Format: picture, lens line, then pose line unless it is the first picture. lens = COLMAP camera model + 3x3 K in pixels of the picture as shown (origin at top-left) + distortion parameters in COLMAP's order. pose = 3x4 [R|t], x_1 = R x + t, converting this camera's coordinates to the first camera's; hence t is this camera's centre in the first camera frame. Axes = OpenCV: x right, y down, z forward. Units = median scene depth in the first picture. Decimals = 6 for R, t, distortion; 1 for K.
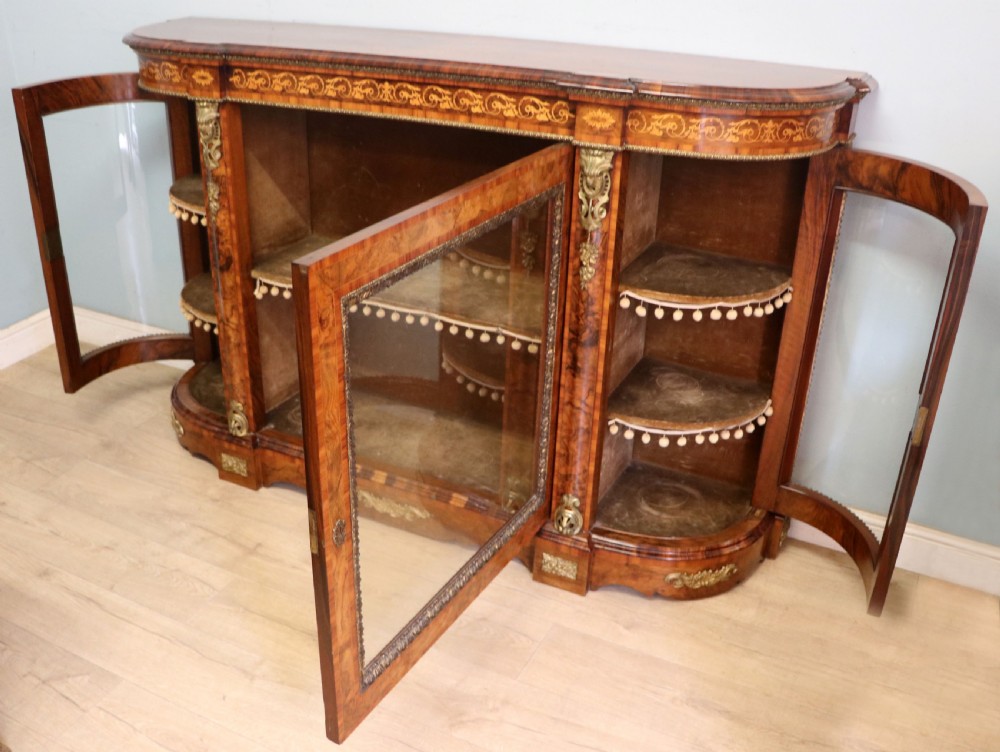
lens RADIAL K [[1004.0, 0, 458.3], [0, 1004.0, 432.0], [0, 0, 1]] dist [-0.144967, 0.000000]
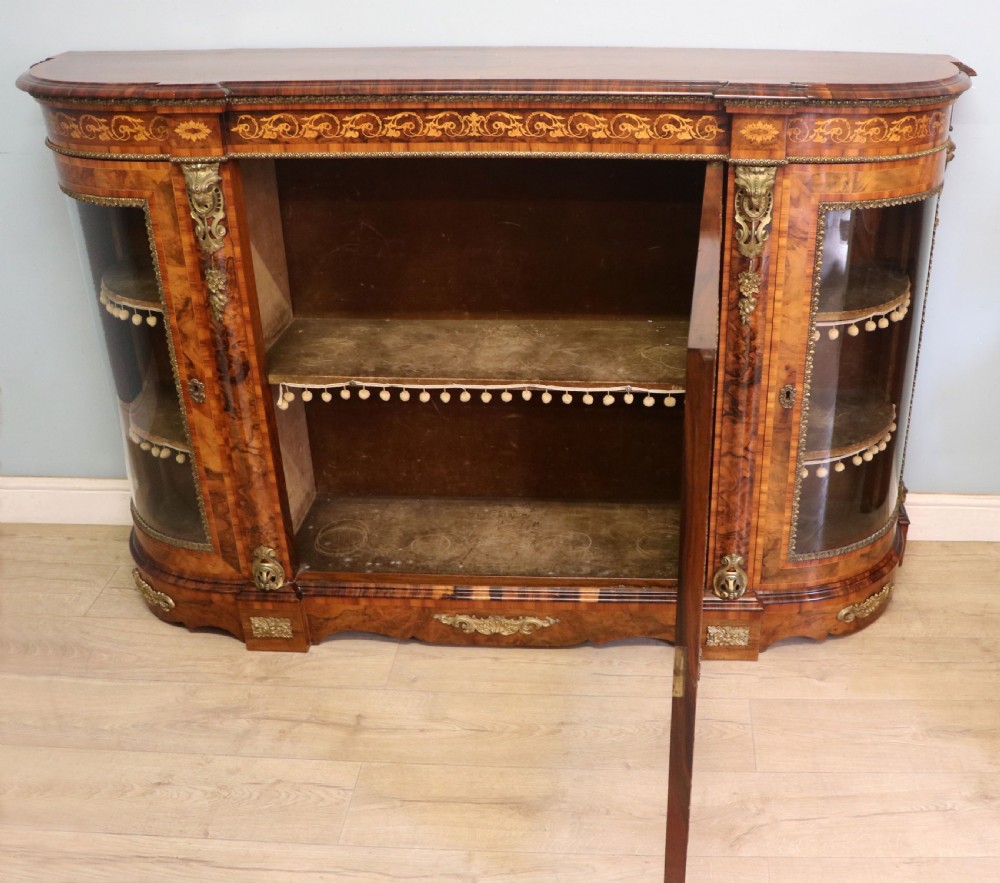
lens RADIAL K [[1117.2, 0, 648.1], [0, 1117.2, 462.2], [0, 0, 1]] dist [-0.142660, 0.000000]
pose [[0.885952, -0.219052, 0.408785, -0.379362], [0.221807, 0.974214, 0.041326, -0.082555], [-0.407296, 0.054058, 0.911695, 0.140016]]
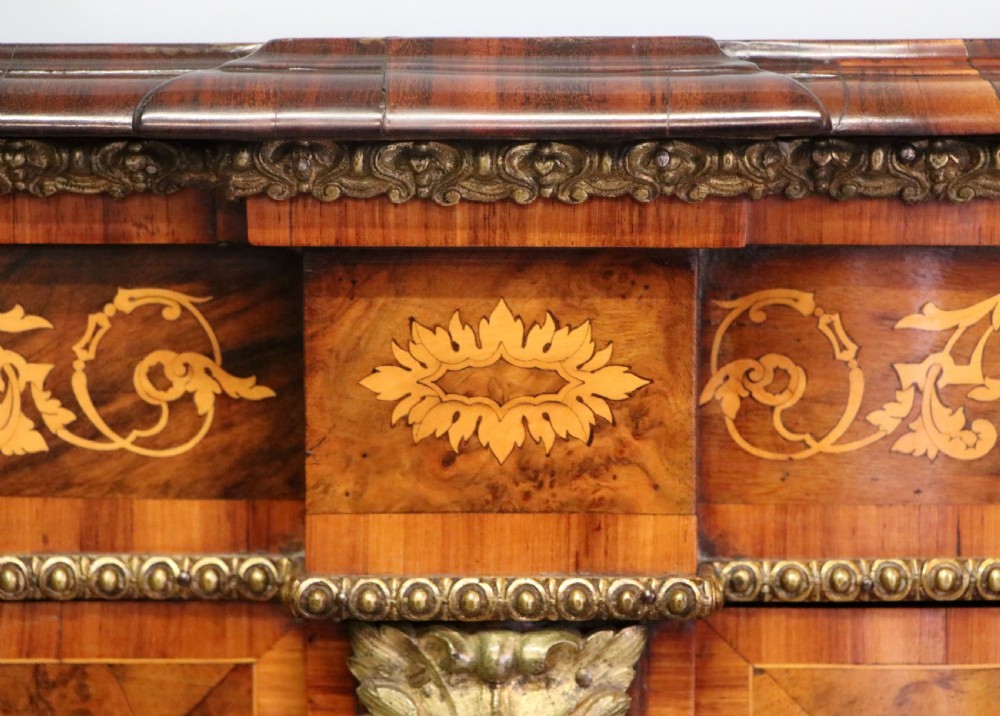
lens RADIAL K [[3150.8, 0, 525.0], [0, 3150.8, 356.8], [0, 0, 1]] dist [0.260607, 0.000000]
pose [[0.901601, -0.055418, 0.429005, -0.024042], [0.221895, 0.910584, -0.348710, -0.163689], [-0.371320, 0.409591, 0.833280, 0.604972]]
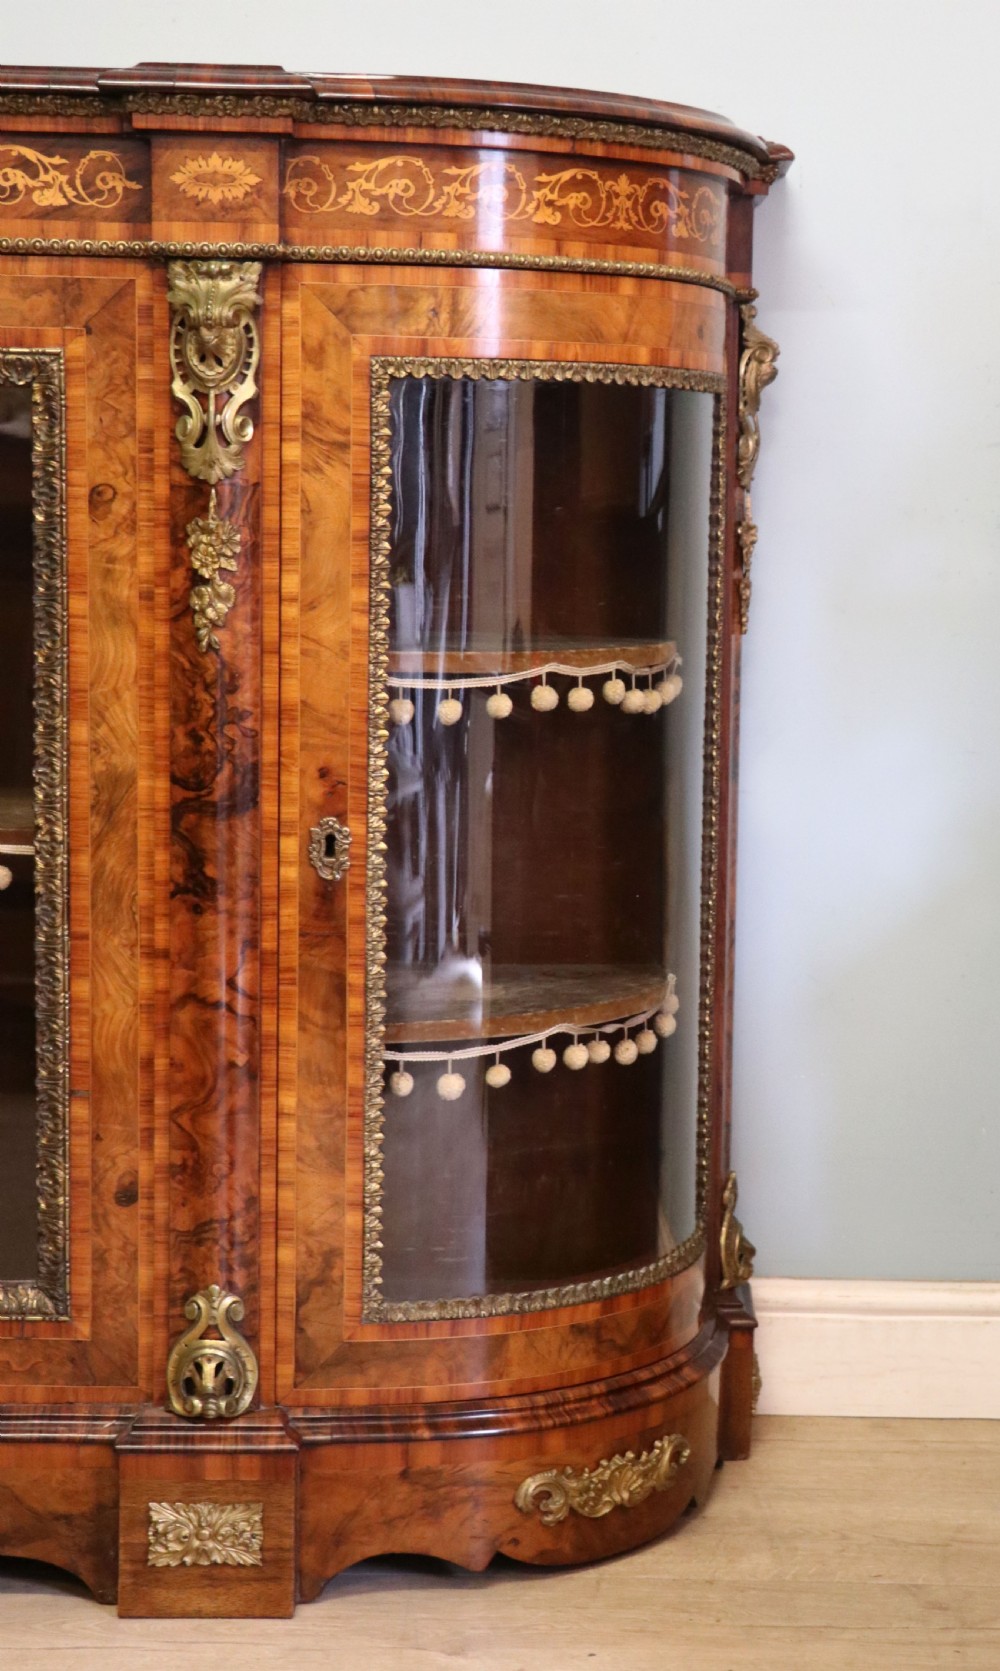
lens RADIAL K [[2841.6, 0, 603.8], [0, 2841.6, 828.2], [0, 0, 1]] dist [0.081946, 0.000000]
pose [[0.879437, -0.055967, 0.472715, -0.246467], [0.227512, 0.921714, -0.314136, 0.281627], [-0.418127, 0.383811, 0.823322, 0.095529]]
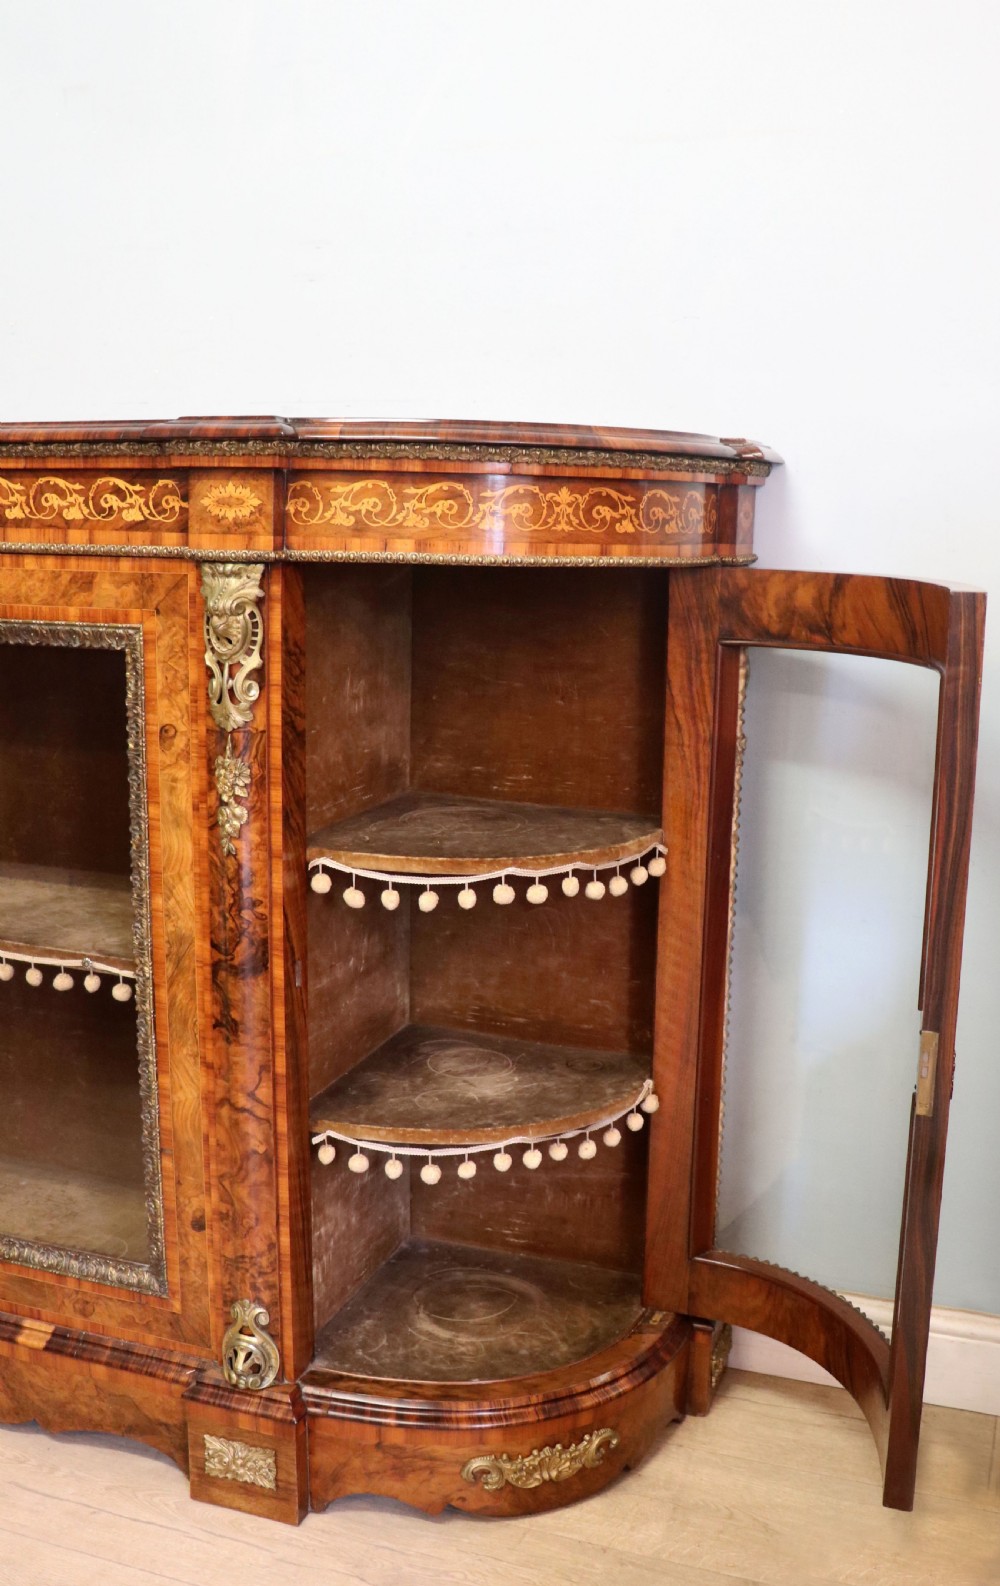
lens RADIAL K [[1532.5, 0, 578.6], [0, 1532.5, 801.5], [0, 0, 1]] dist [-0.139513, 0.000000]
pose [[0.983961, -0.021538, 0.177080, 0.161729], [0.074930, 0.950766, -0.300715, 0.069733], [-0.161884, 0.309160, 0.937130, 0.264777]]
